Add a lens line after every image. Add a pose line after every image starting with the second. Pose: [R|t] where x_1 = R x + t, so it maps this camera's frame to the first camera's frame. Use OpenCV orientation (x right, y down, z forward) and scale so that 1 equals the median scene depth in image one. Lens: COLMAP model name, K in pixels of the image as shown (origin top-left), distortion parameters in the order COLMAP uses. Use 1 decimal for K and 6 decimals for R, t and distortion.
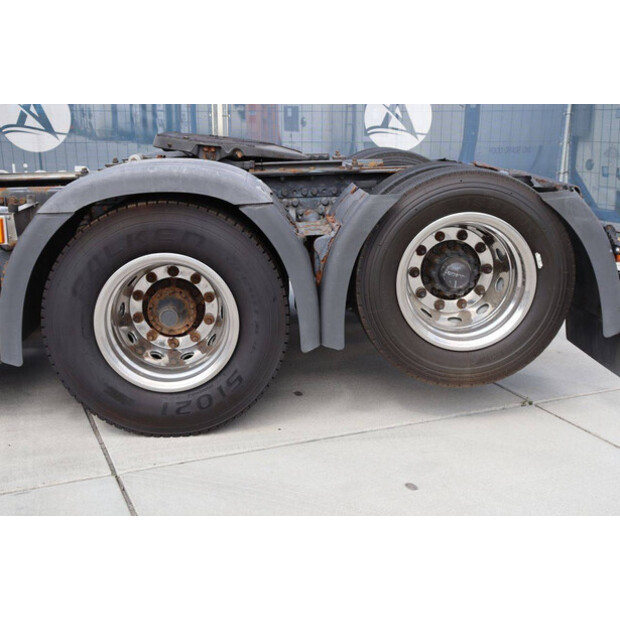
lens RADIAL K [[836.6, 0, 310.0], [0, 836.6, 310.0], [0, 0, 1]] dist [-0.009598, 0.019068]
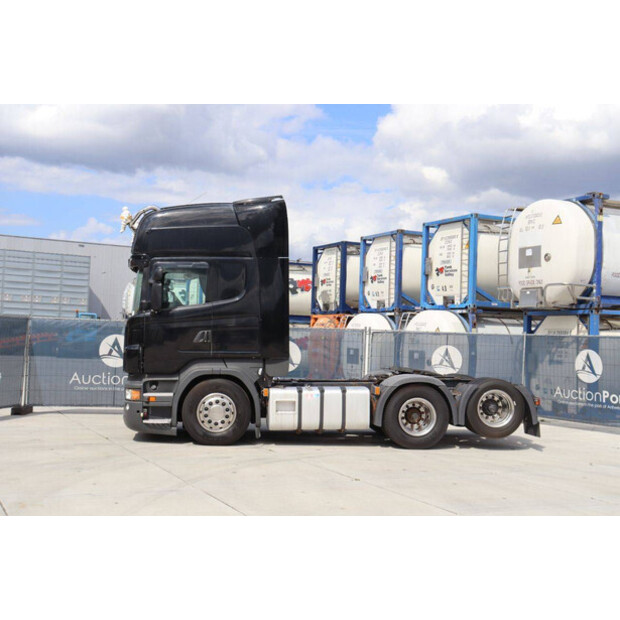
lens RADIAL K [[836.6, 0, 310.0], [0, 836.6, 310.0], [0, 0, 1]] dist [-0.009598, 0.019068]
pose [[0.998943, 0.033125, 0.031882, -0.731467], [-0.023356, 0.962944, -0.268688, 0.532096], [-0.039601, 0.267659, 0.962700, -2.526302]]
